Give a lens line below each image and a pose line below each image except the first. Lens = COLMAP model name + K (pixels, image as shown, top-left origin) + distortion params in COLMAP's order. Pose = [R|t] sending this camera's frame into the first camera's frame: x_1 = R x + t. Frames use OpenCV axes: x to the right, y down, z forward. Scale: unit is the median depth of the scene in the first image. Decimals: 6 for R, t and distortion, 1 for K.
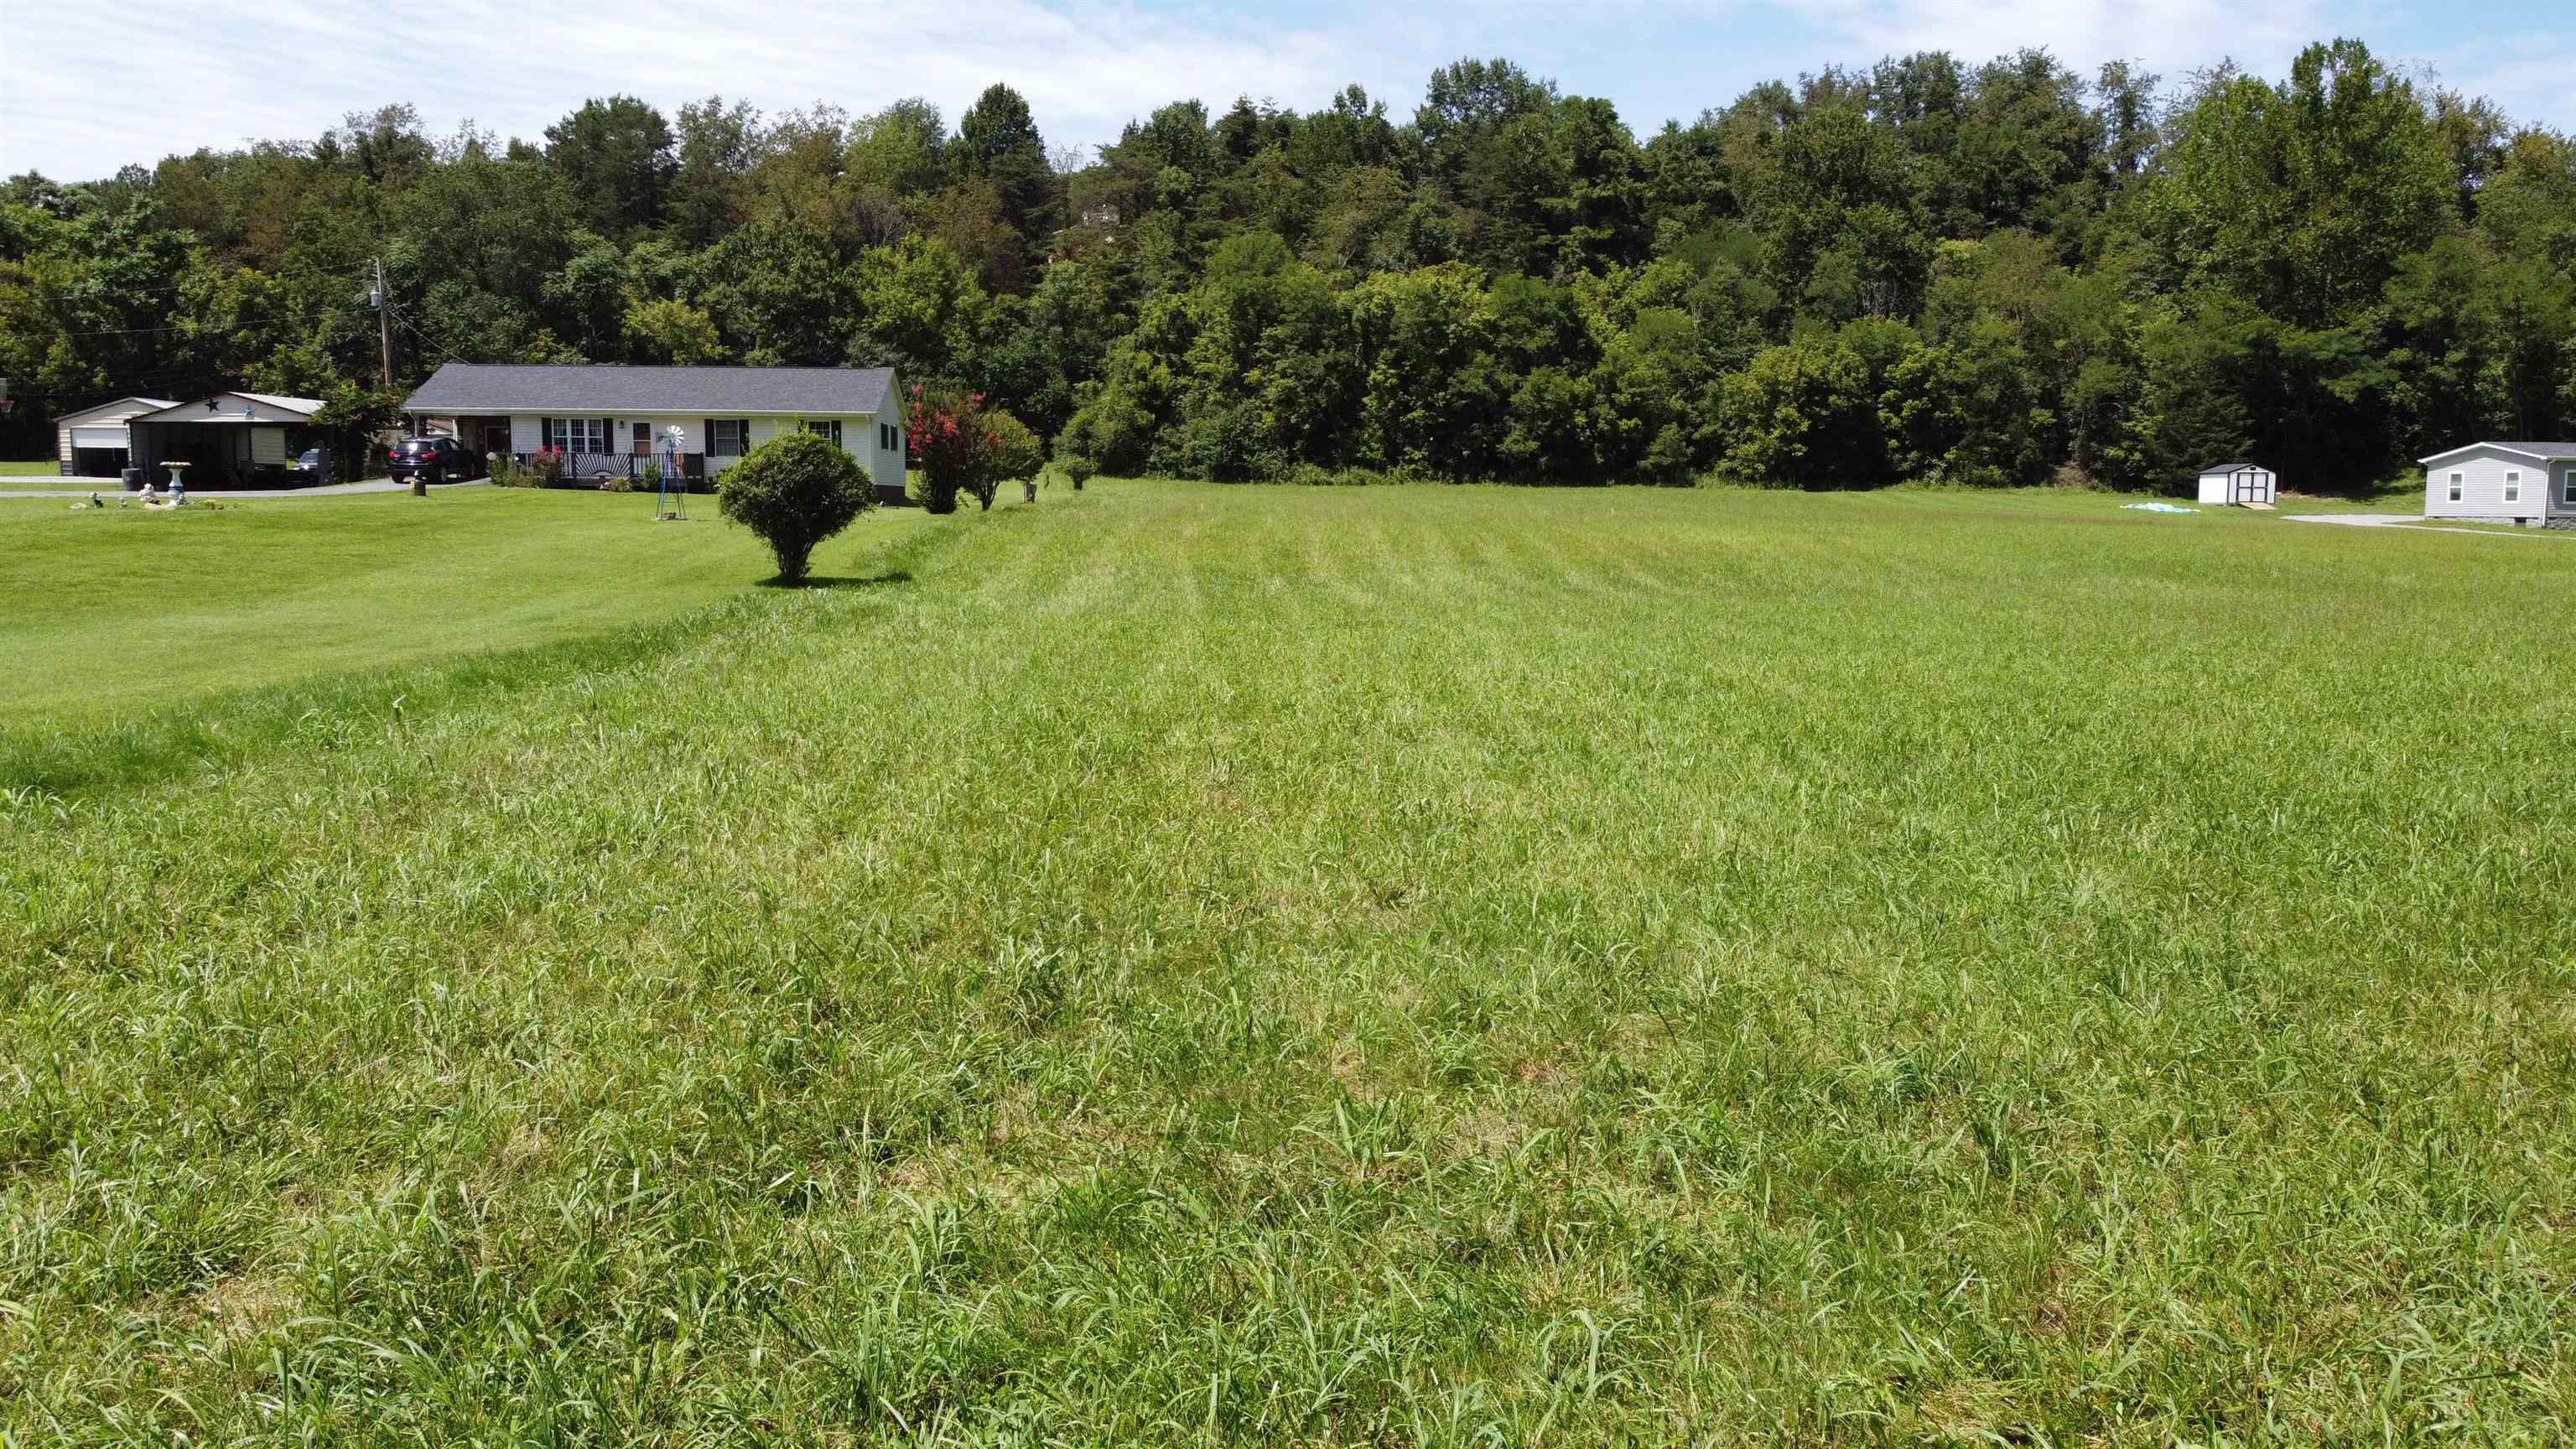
lens RADIAL K [[1955.1, 0, 1236.3], [0, 1955.1, 734.0], [0, 0, 1]] dist [-0.012637, -0.008863]
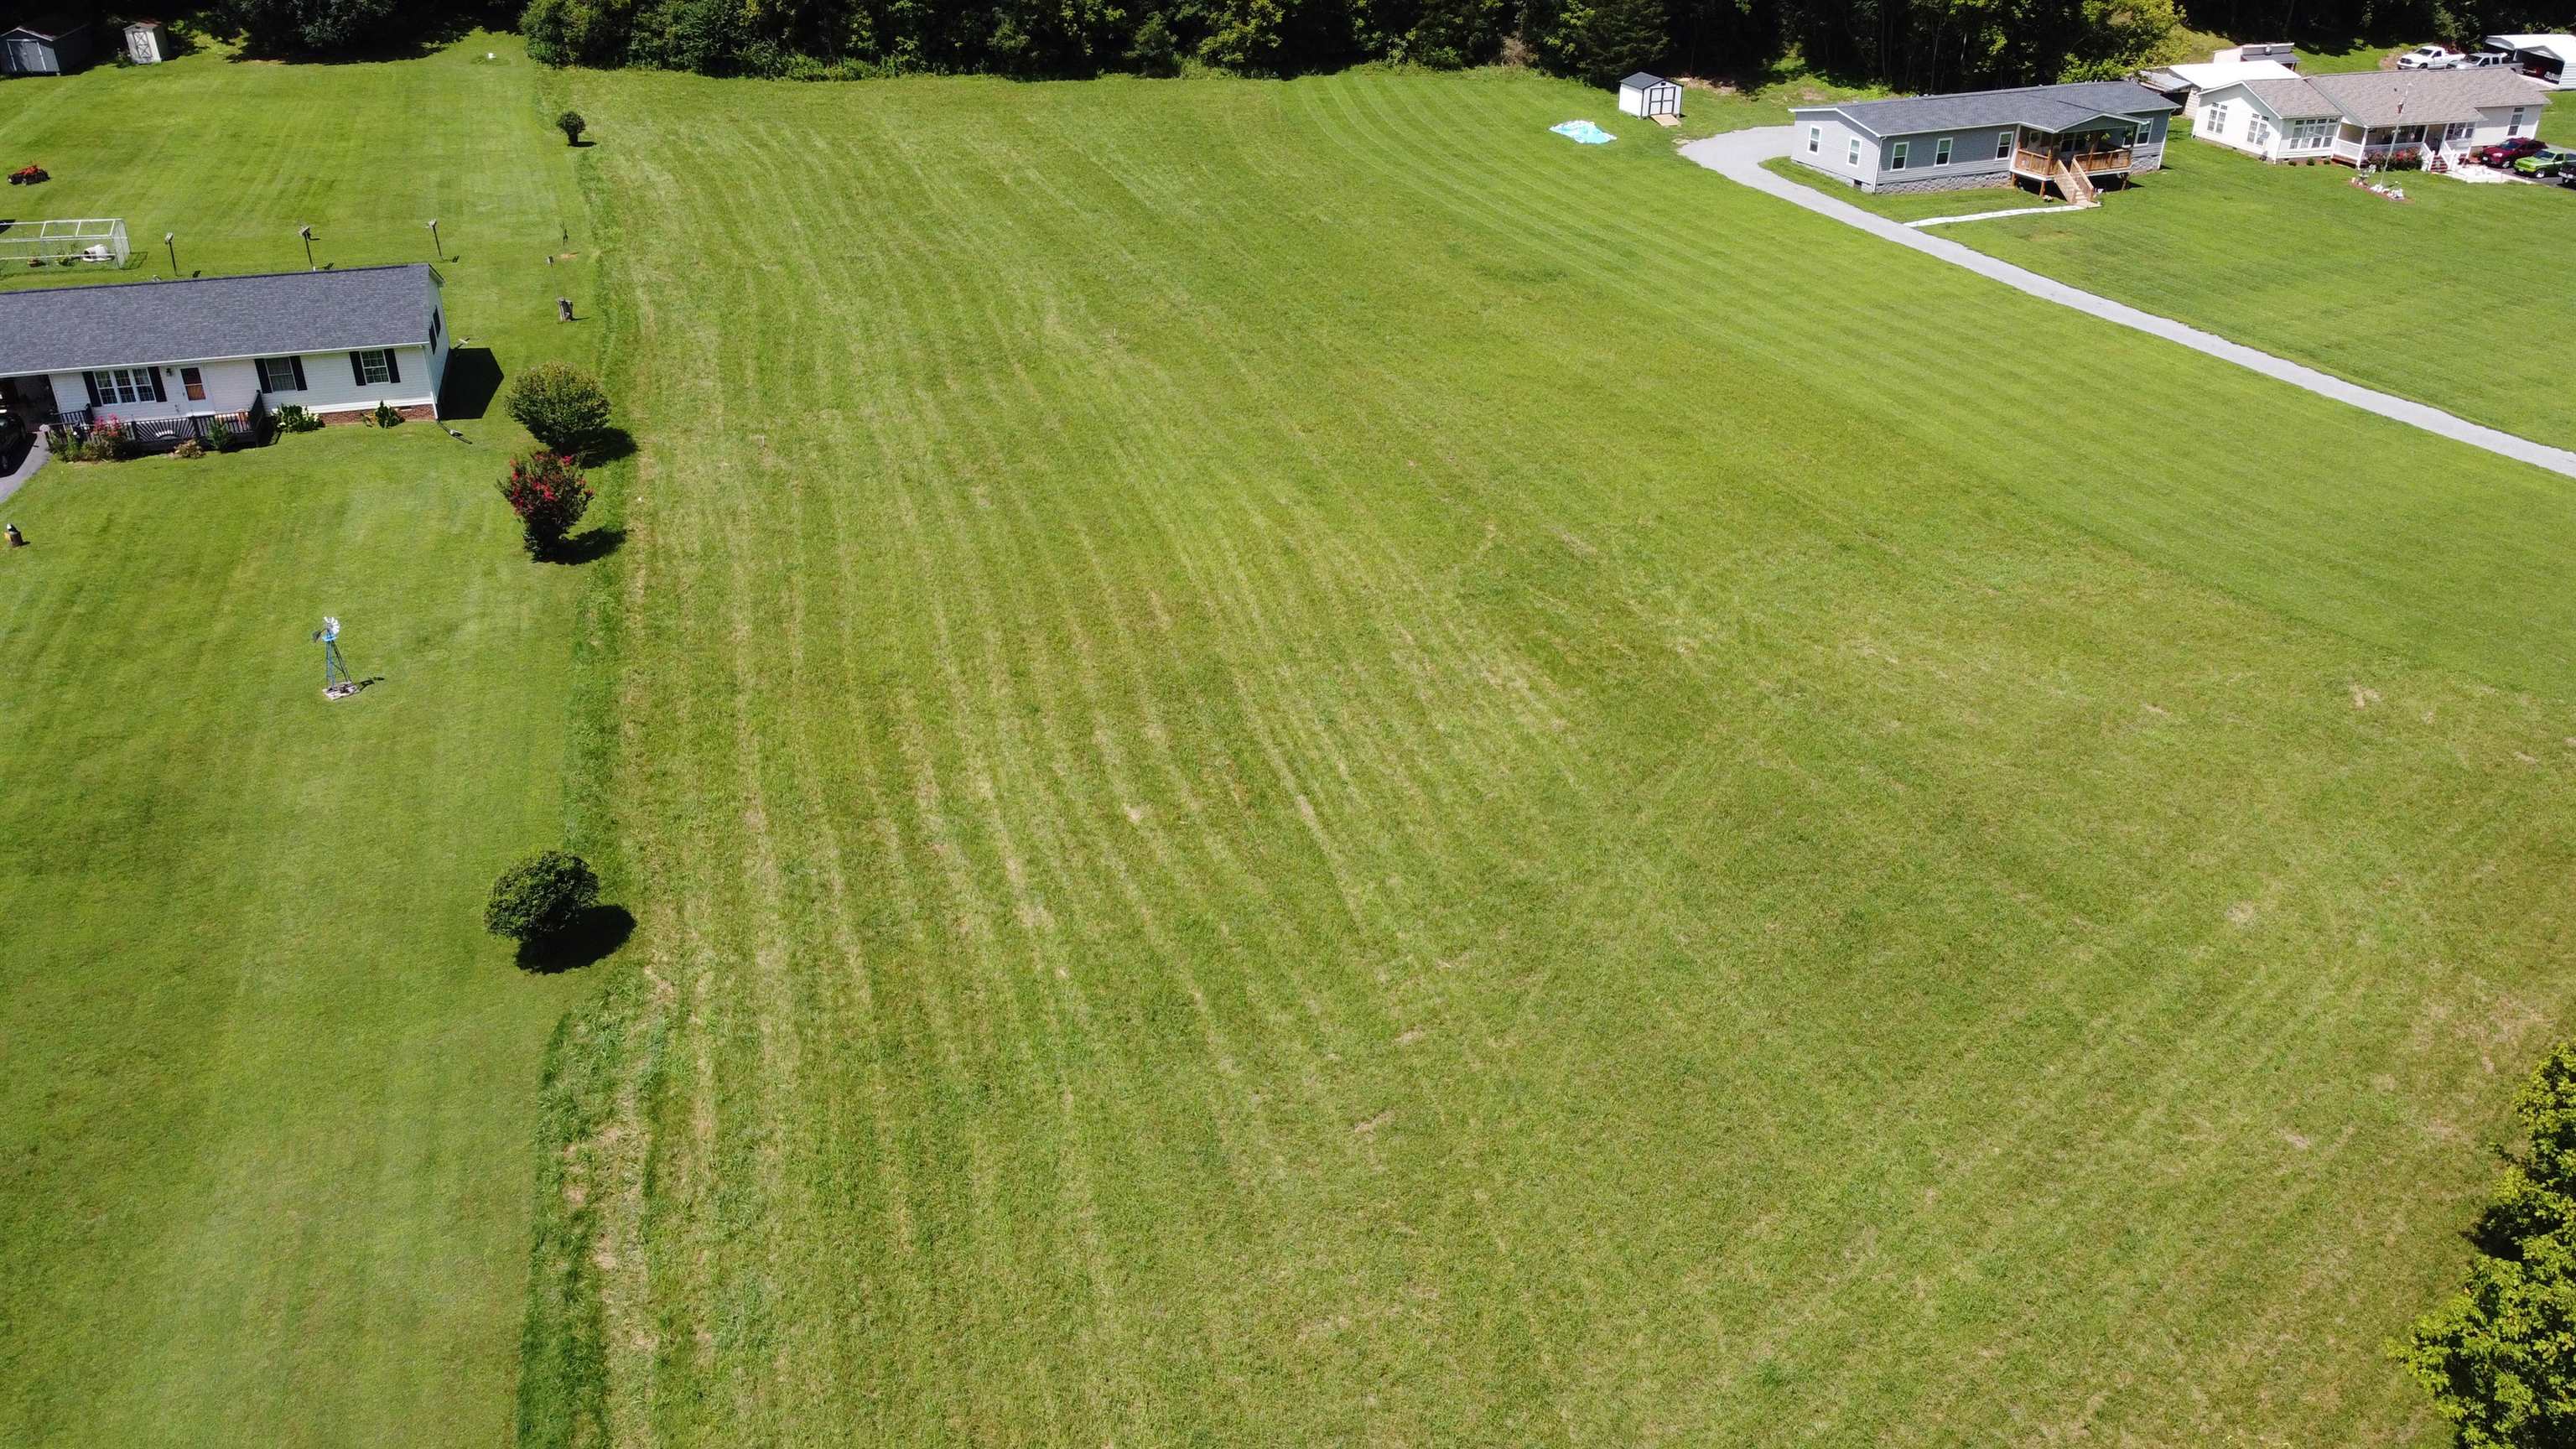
lens RADIAL K [[1955.7, 0, 1251.7], [0, 1955.7, 725.1], [0, 0, 1]] dist [0.005095, -0.014857]
pose [[0.965308, -0.124200, 0.229685, -0.012177], [0.031916, 0.929159, 0.368300, -0.182385], [-0.259157, -0.348192, 0.900888, -0.075388]]
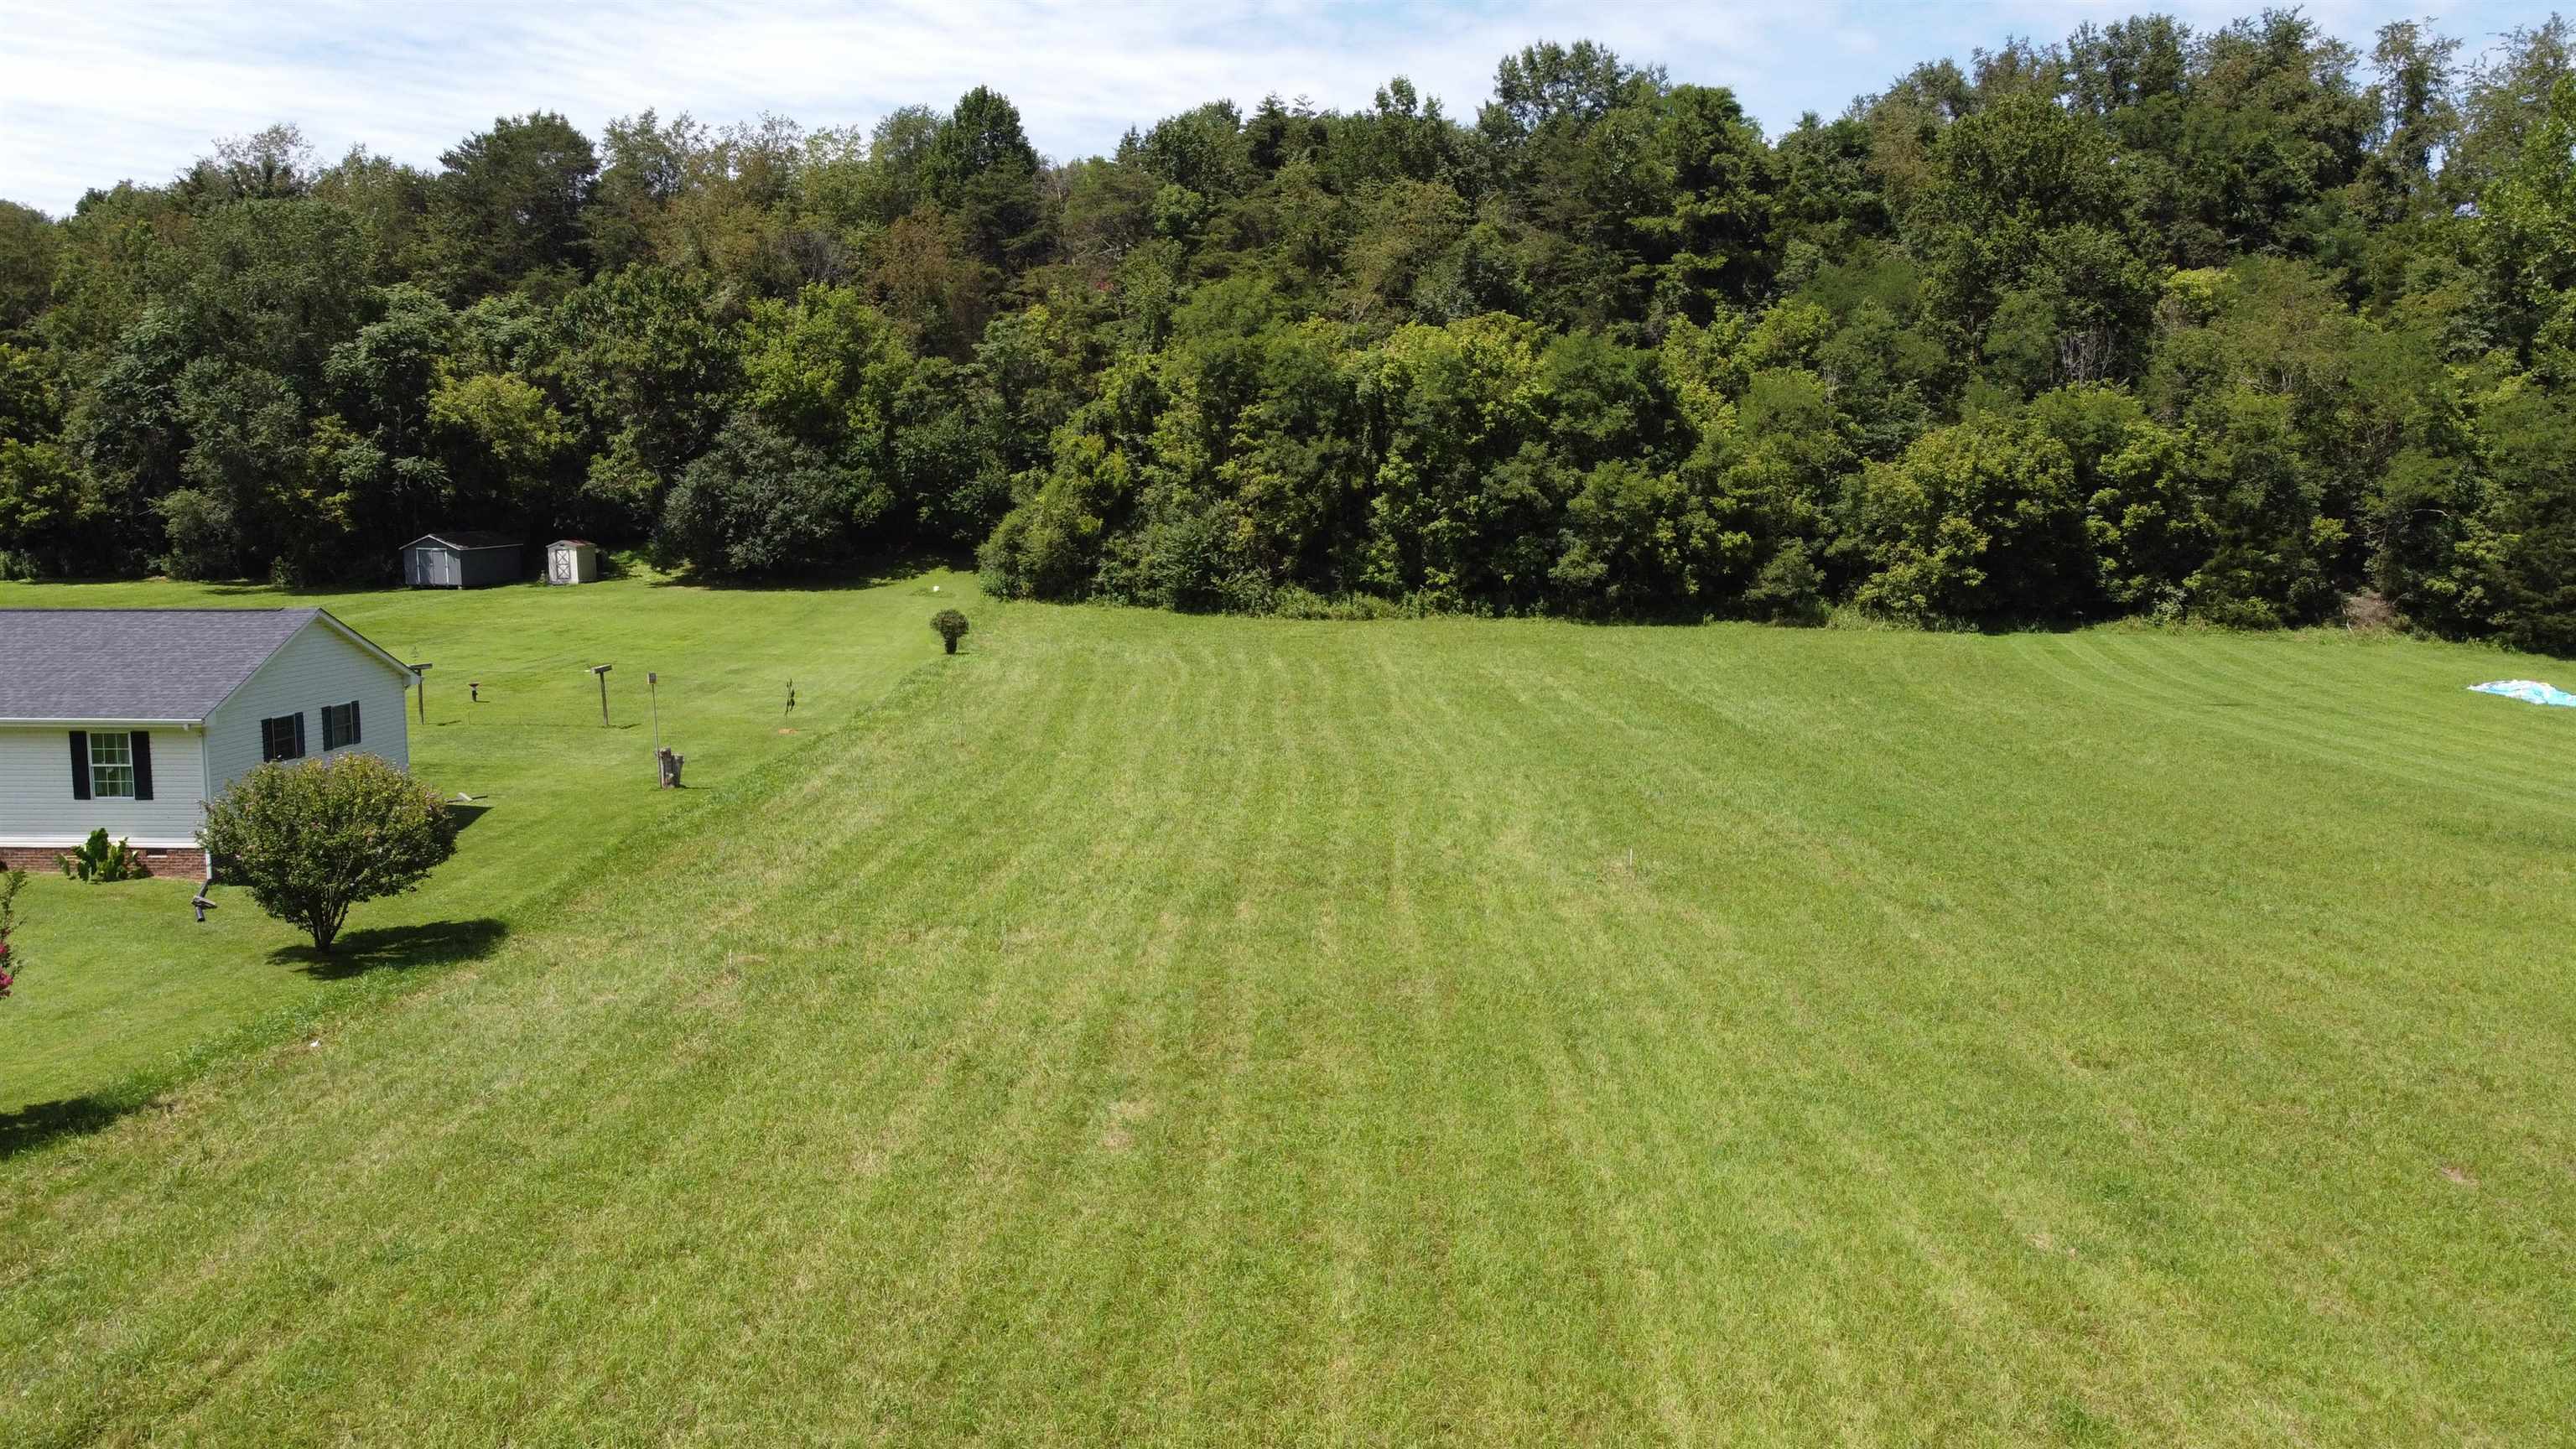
lens RADIAL K [[1955.1, 0, 1236.3], [0, 1955.1, 734.0], [0, 0, 1]] dist [-0.012637, -0.008863]
pose [[0.997000, 0.001520, -0.077383, 0.071541], [-0.001380, 0.999997, 0.001865, -0.085014], [0.077385, -0.001752, 0.997000, 0.257080]]
